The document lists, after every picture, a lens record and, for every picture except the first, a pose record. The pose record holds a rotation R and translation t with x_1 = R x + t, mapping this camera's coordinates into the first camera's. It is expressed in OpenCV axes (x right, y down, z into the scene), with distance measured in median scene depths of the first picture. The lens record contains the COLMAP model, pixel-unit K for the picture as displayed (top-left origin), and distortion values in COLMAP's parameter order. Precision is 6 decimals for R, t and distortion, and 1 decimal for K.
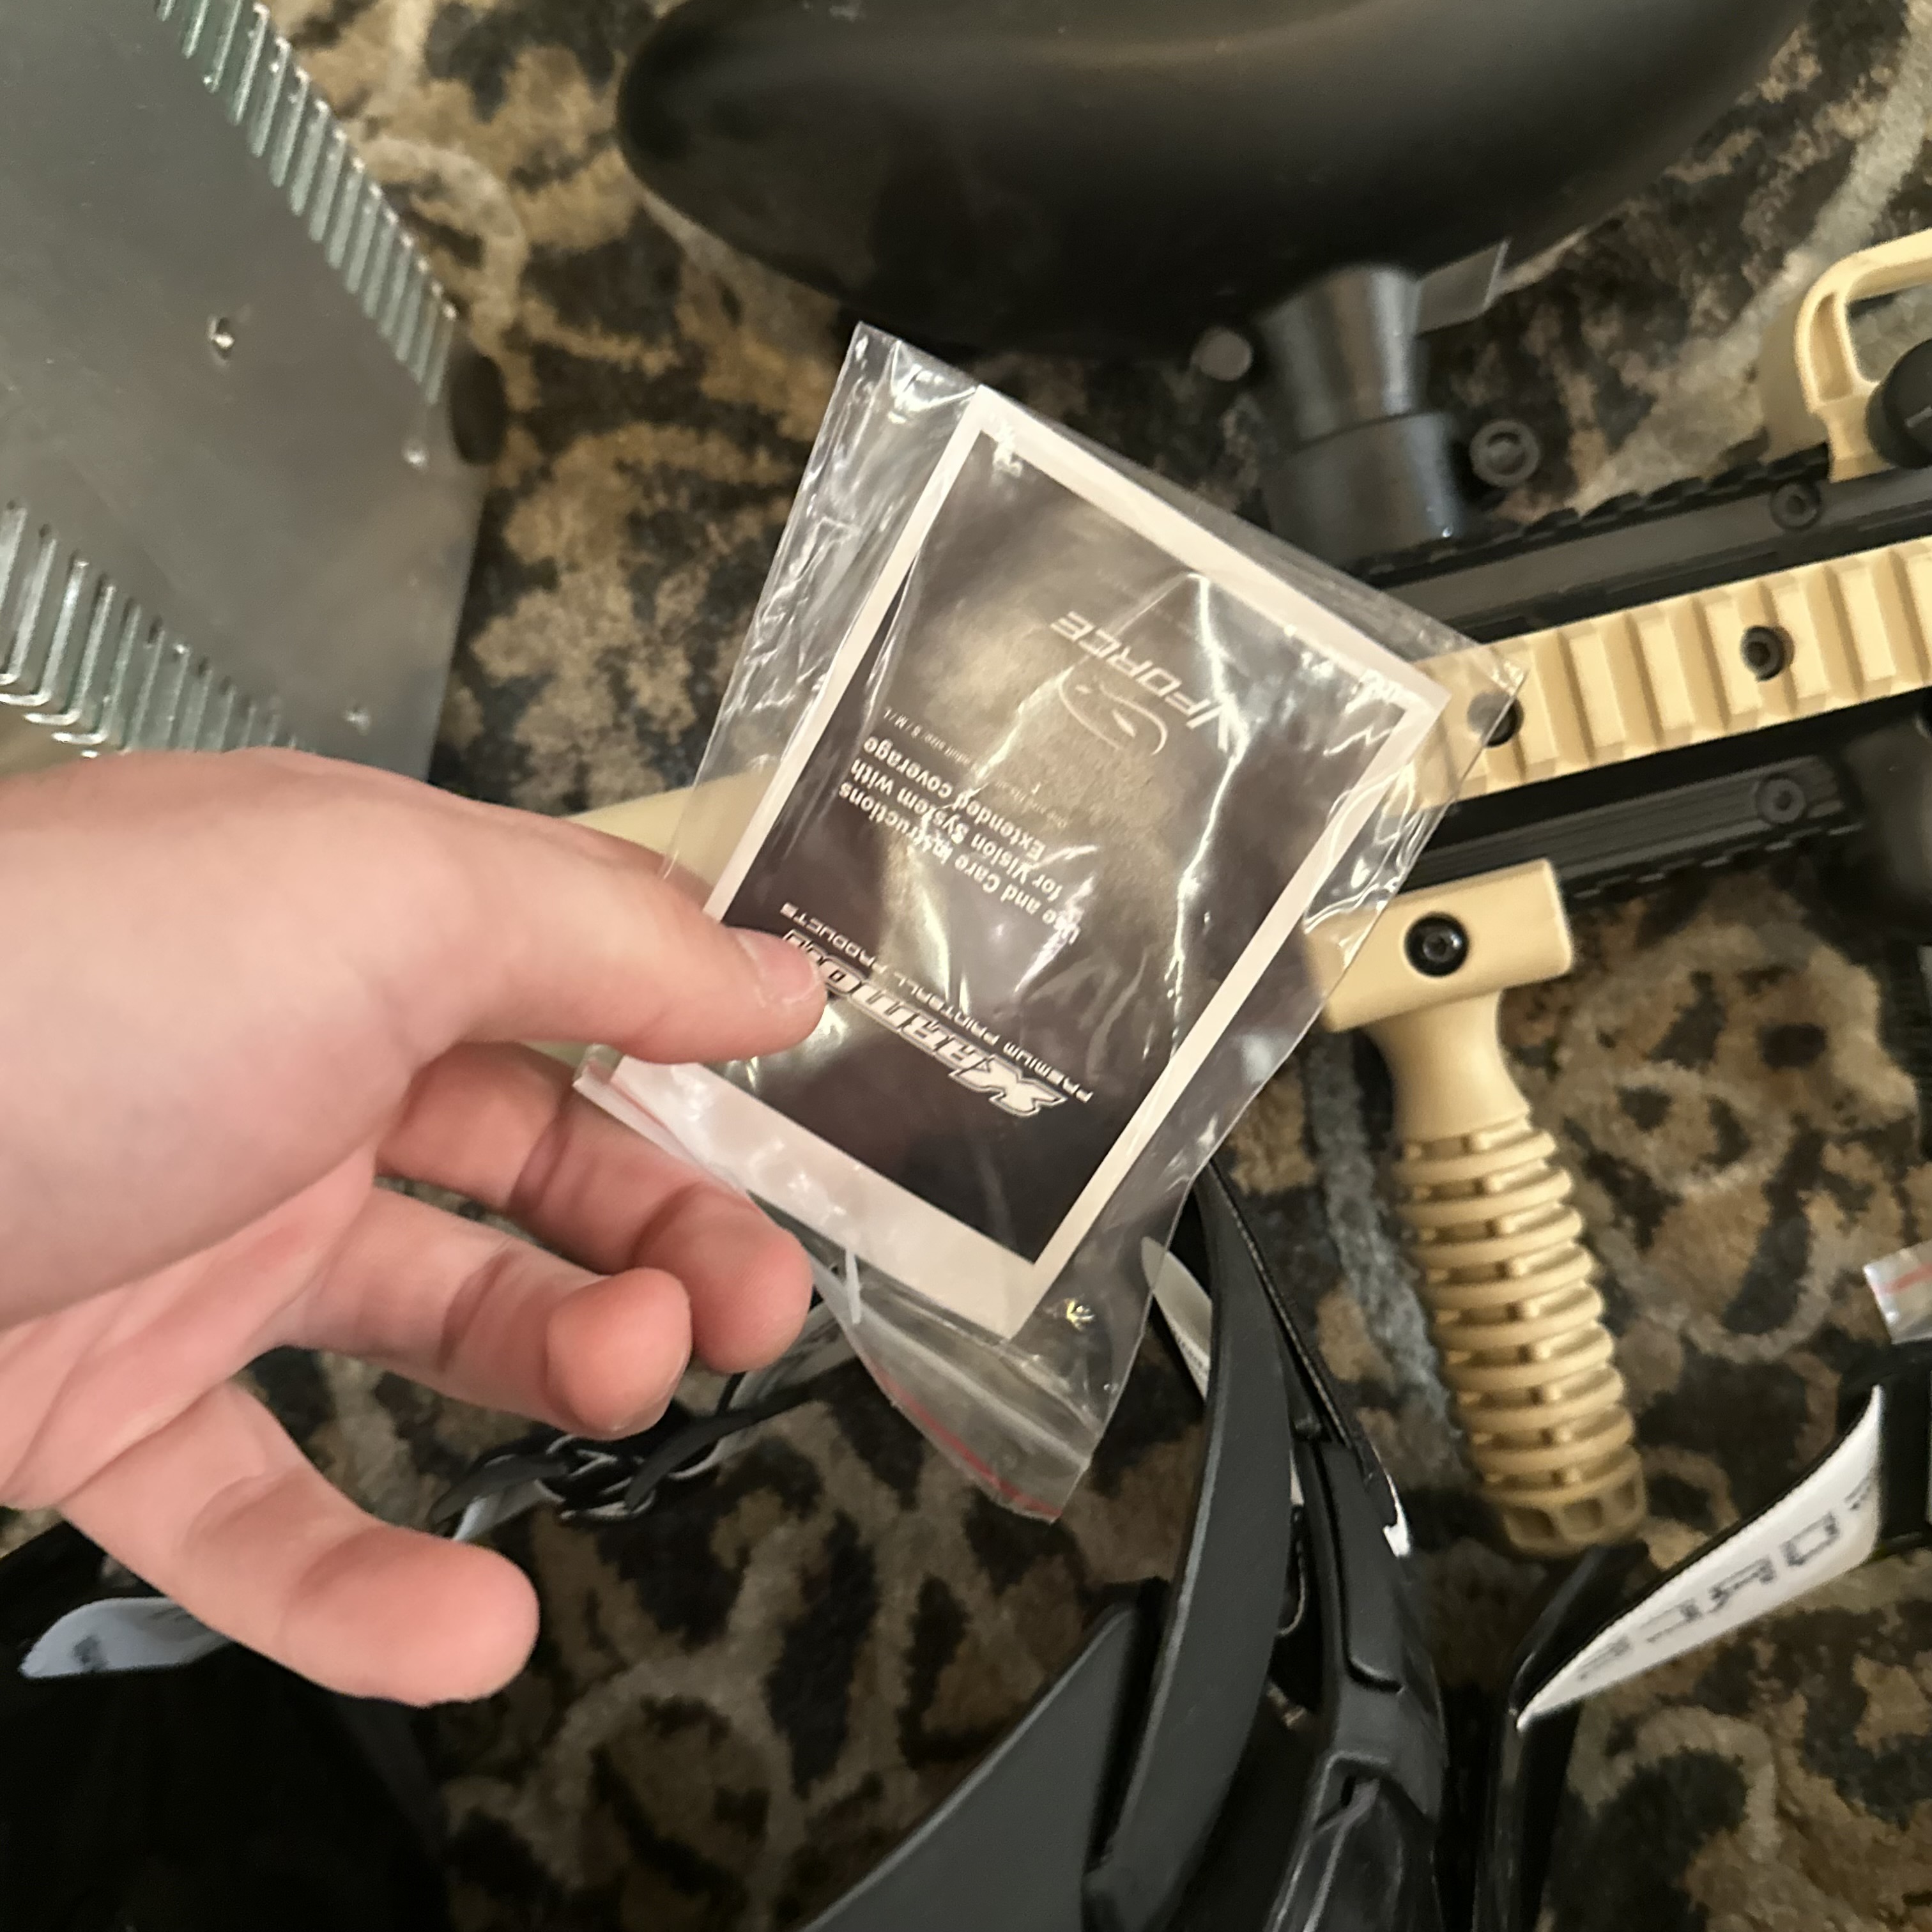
lens RADIAL K [[2074.7, 0, 966.0], [0, 2074.7, 966.0], [0, 0, 1]] dist [0.118137, -0.379956]
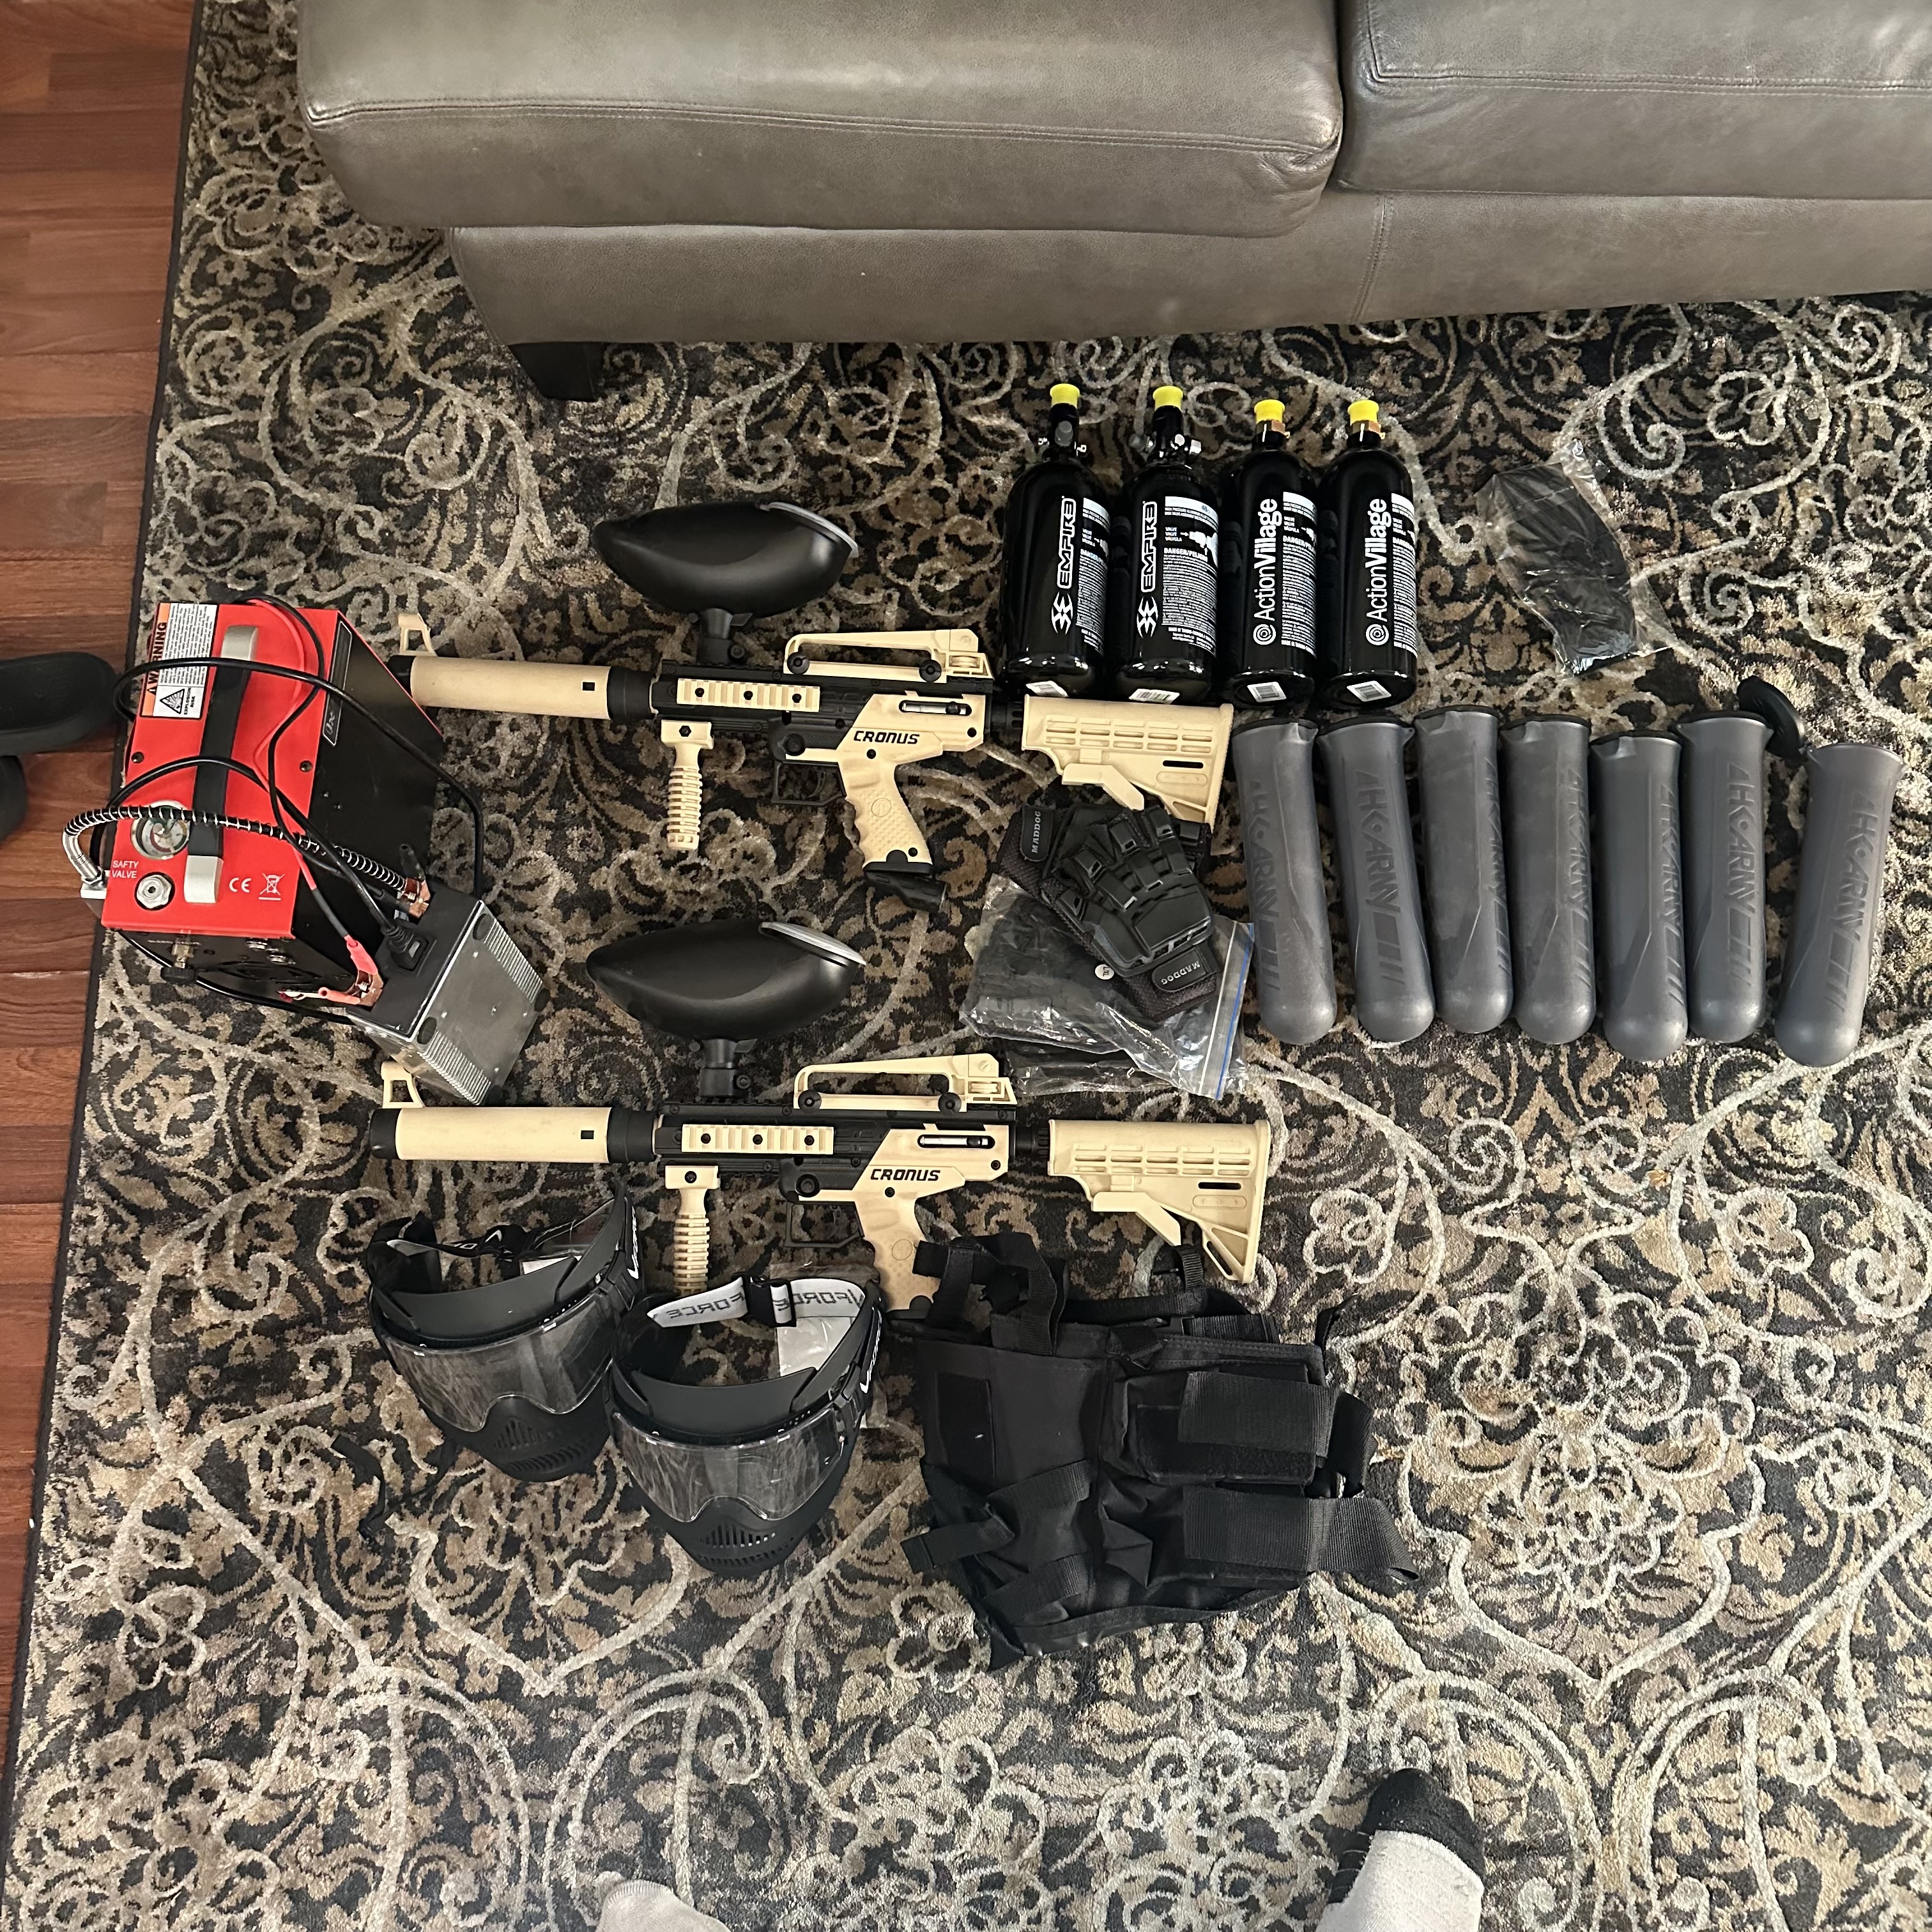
lens RADIAL K [[1766.5, 0, 966.0], [0, 1766.5, 966.0], [0, 0, 1]] dist [0.194798, -0.501741]
pose [[0.965614, 0.259540, 0.015136, 0.537088], [-0.257923, 0.963657, -0.069579, -0.301242], [-0.032645, 0.063282, 0.997462, -2.690579]]
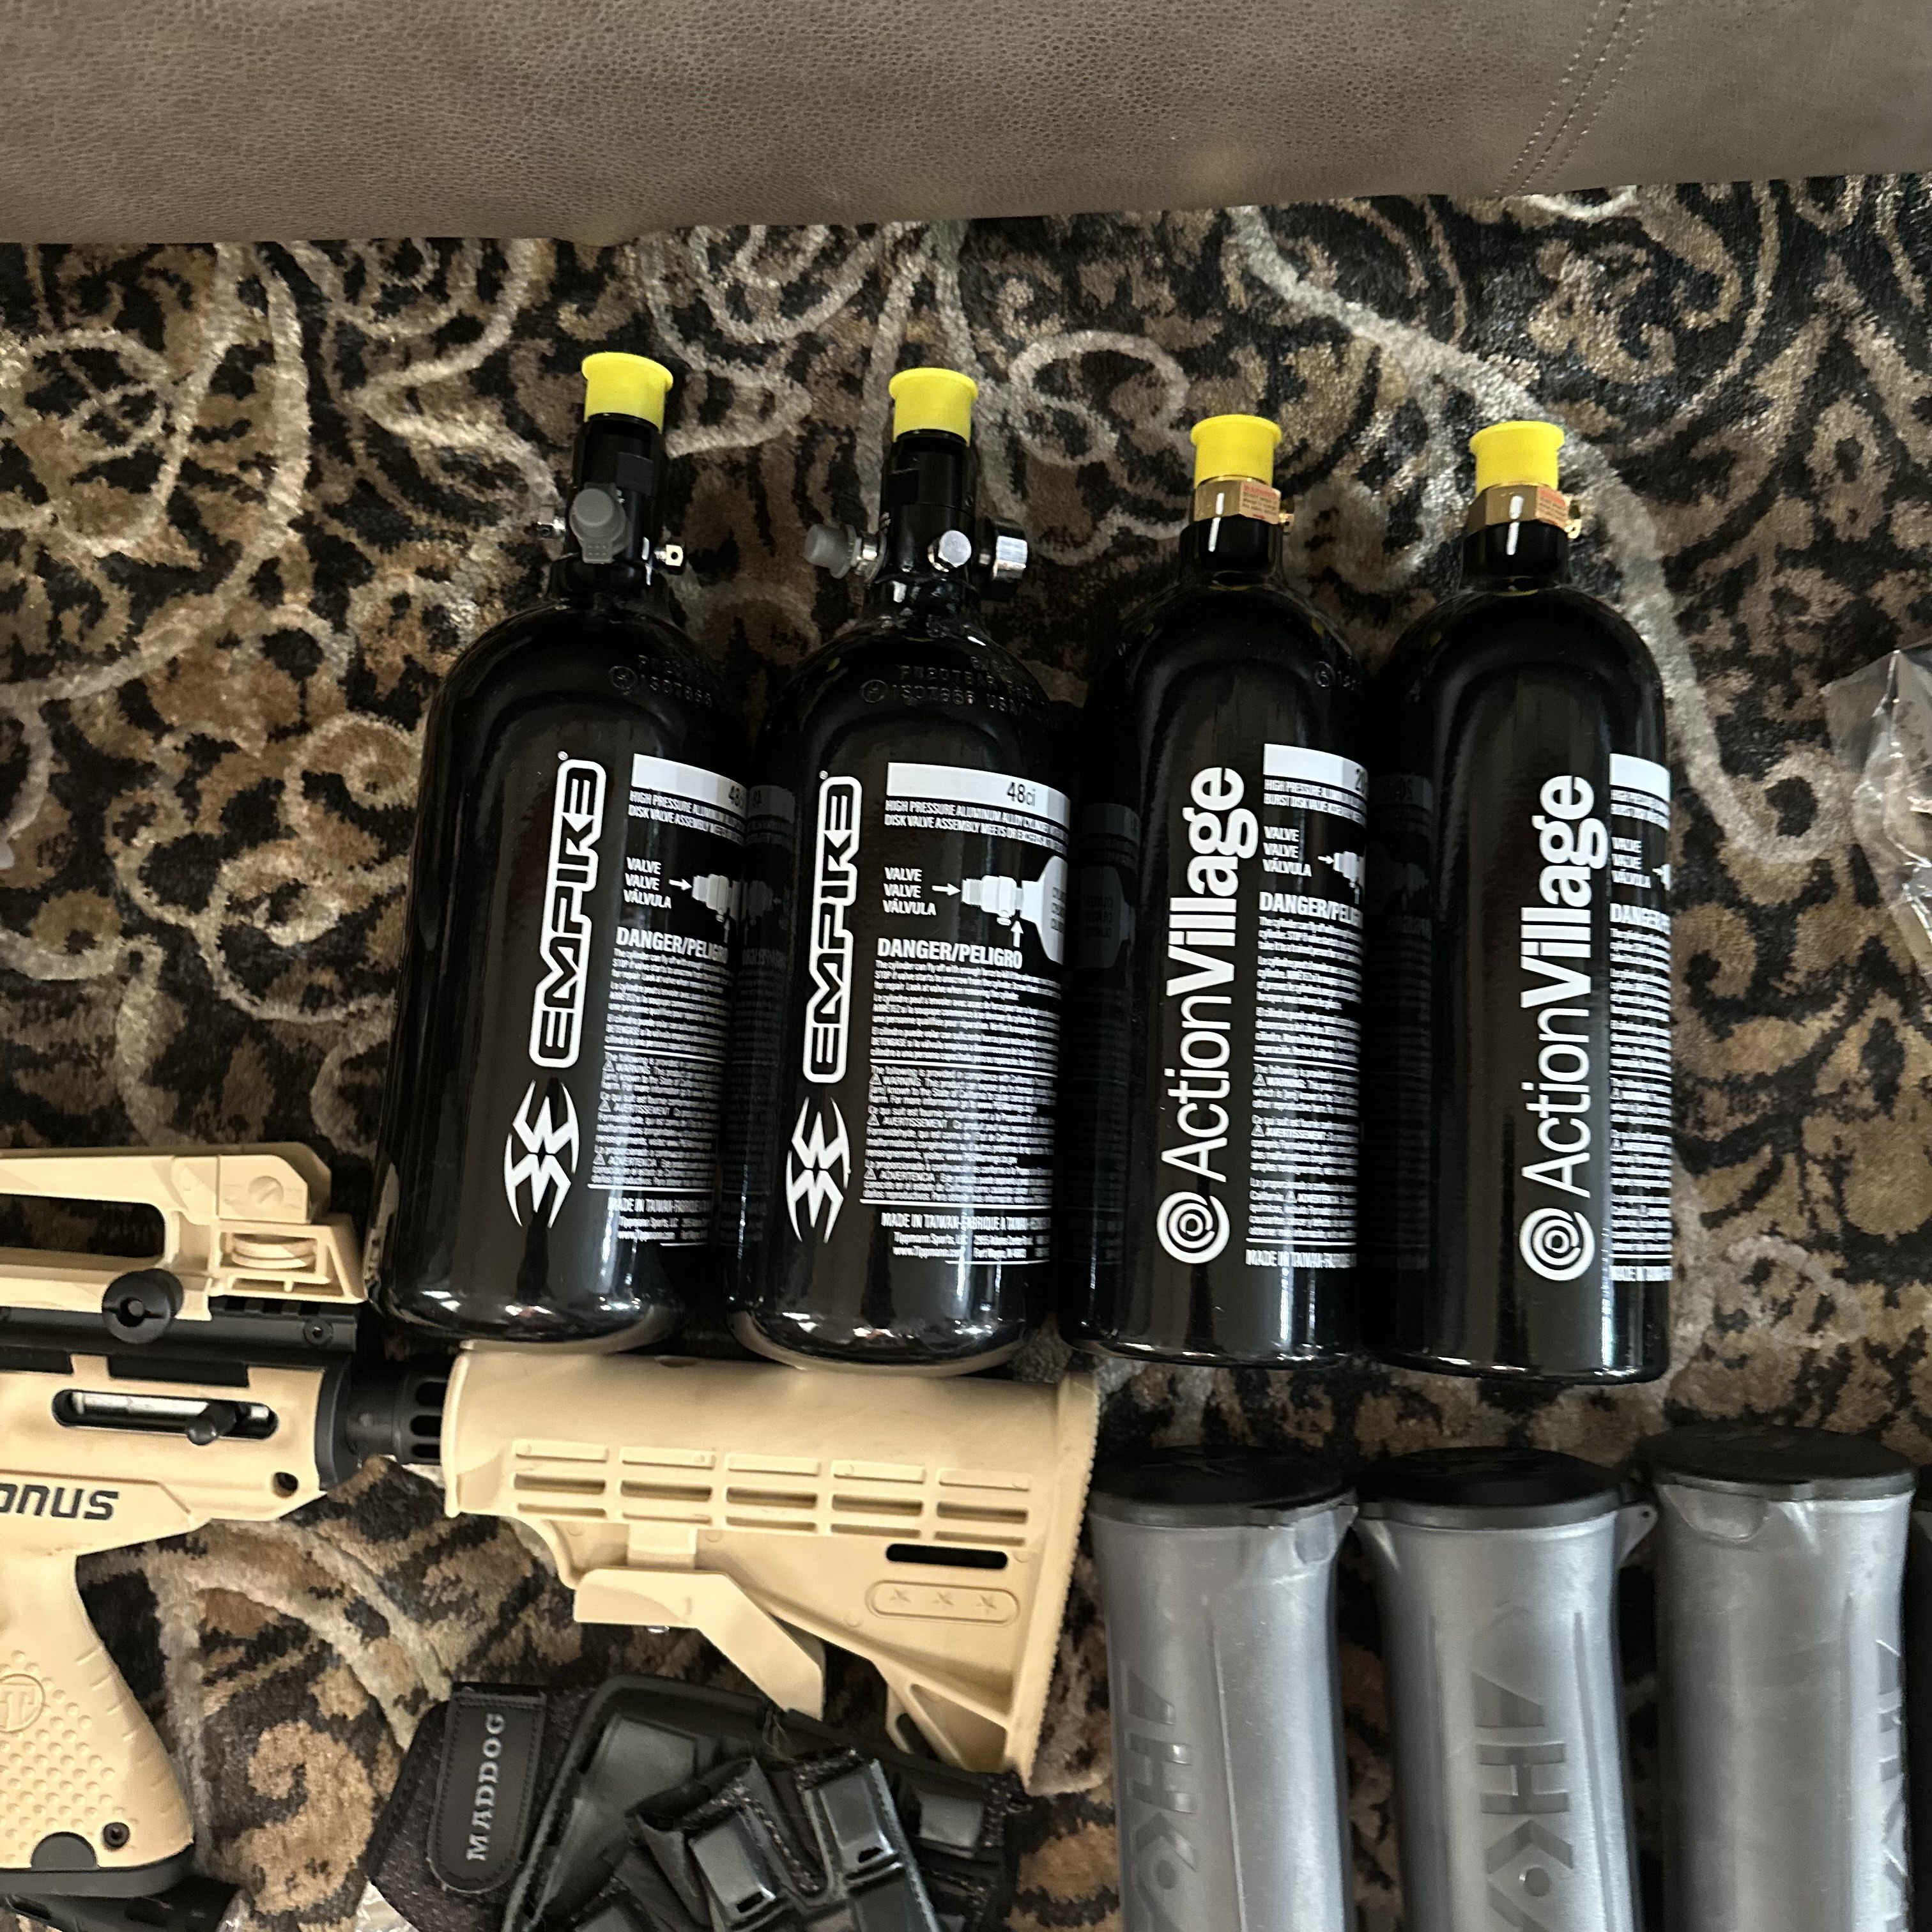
lens RADIAL K [[1933.2, 0, 936.2], [0, 1933.2, 1014.8], [0, 0, 1]] dist [0.147232, -0.390227]
pose [[0.963024, 0.265777, 0.044117, 0.756640], [-0.267793, 0.962245, 0.048690, -1.508674], [-0.029511, -0.058704, 0.997839, -0.344804]]
